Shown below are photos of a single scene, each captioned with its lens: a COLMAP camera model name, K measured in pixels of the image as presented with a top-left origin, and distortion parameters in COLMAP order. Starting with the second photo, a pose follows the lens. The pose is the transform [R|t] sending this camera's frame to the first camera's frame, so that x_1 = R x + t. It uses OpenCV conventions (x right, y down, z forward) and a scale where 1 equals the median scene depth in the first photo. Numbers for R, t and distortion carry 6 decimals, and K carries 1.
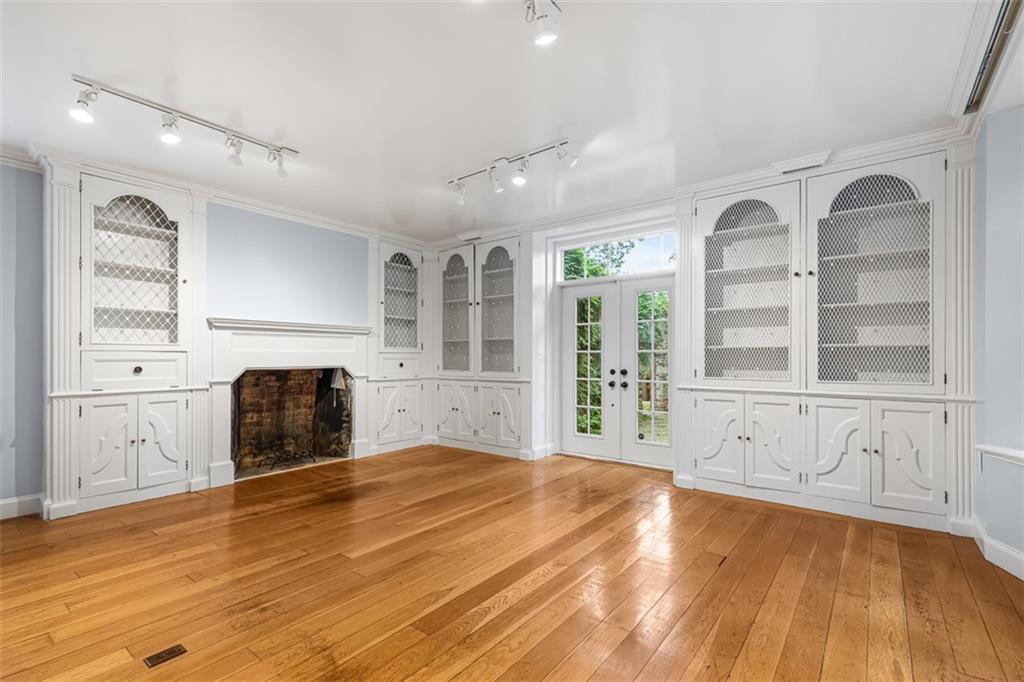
lens RADIAL K [[464.3, 0, 513.9], [0, 464.3, 355.5], [0, 0, 1]] dist [-0.000737, -0.000346]
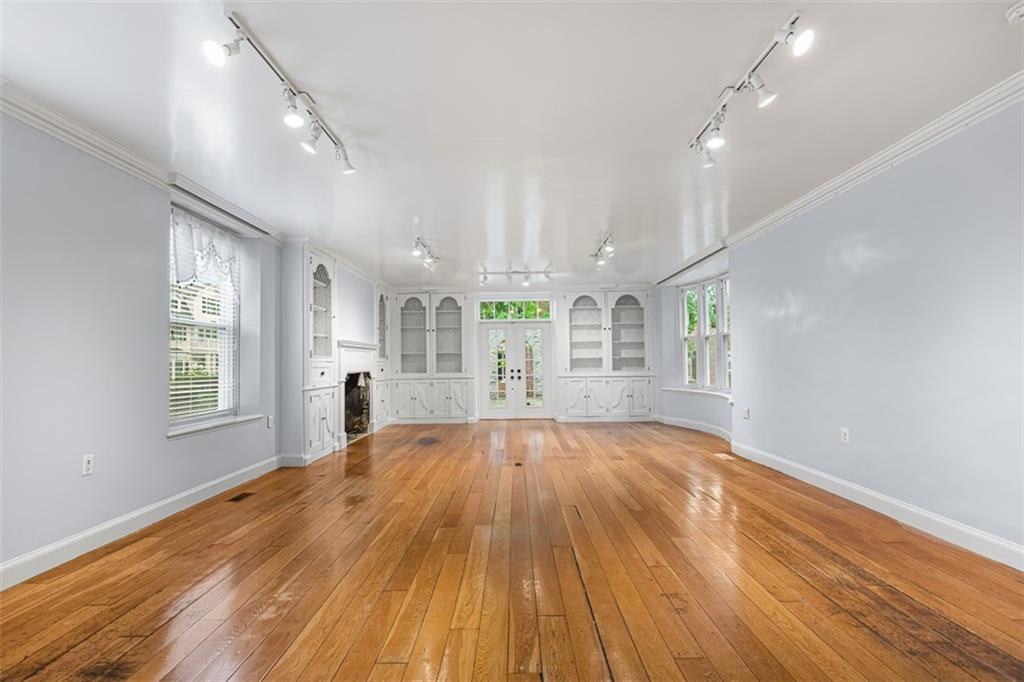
lens RADIAL K [[467.0, 0, 516.7], [0, 467.0, 350.1], [0, 0, 1]] dist [0.009534, -0.000735]
pose [[0.788411, 0.006566, 0.615114, -0.912333], [0.011633, 0.999605, -0.025580, 0.000006], [-0.615039, 0.027324, 0.788023, -0.479945]]
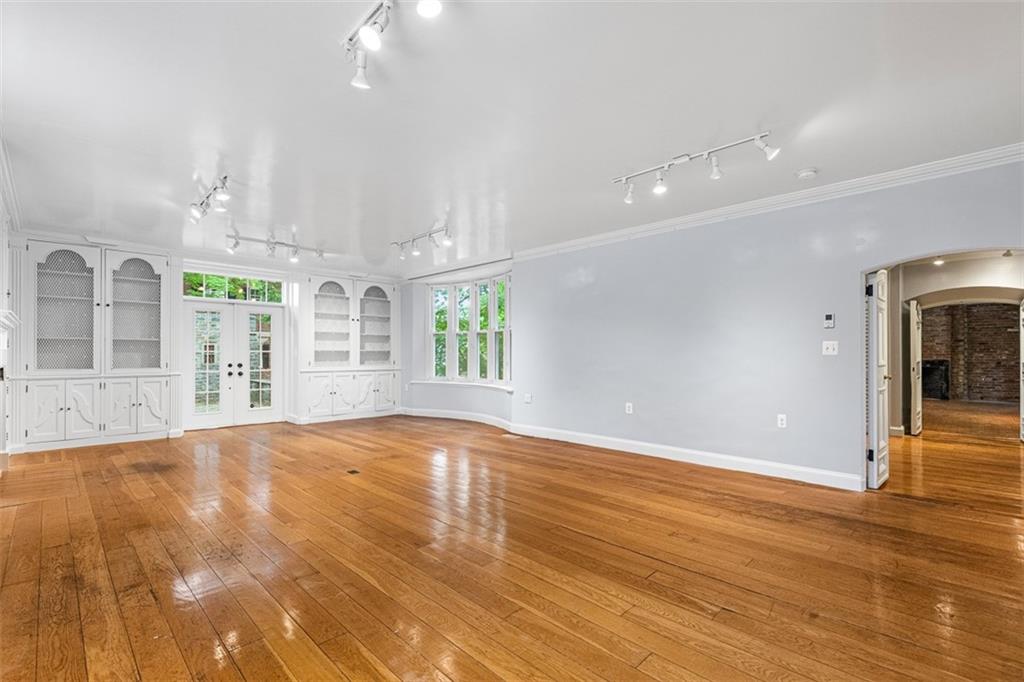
lens RADIAL K [[467.0, 0, 516.7], [0, 467.0, 350.1], [0, 0, 1]] dist [0.009534, -0.000735]
pose [[0.115722, 0.010497, 0.993226, -1.132503], [-0.000451, 0.999945, -0.010515, 0.002566], [-0.993282, 0.000769, 0.115720, -0.063879]]
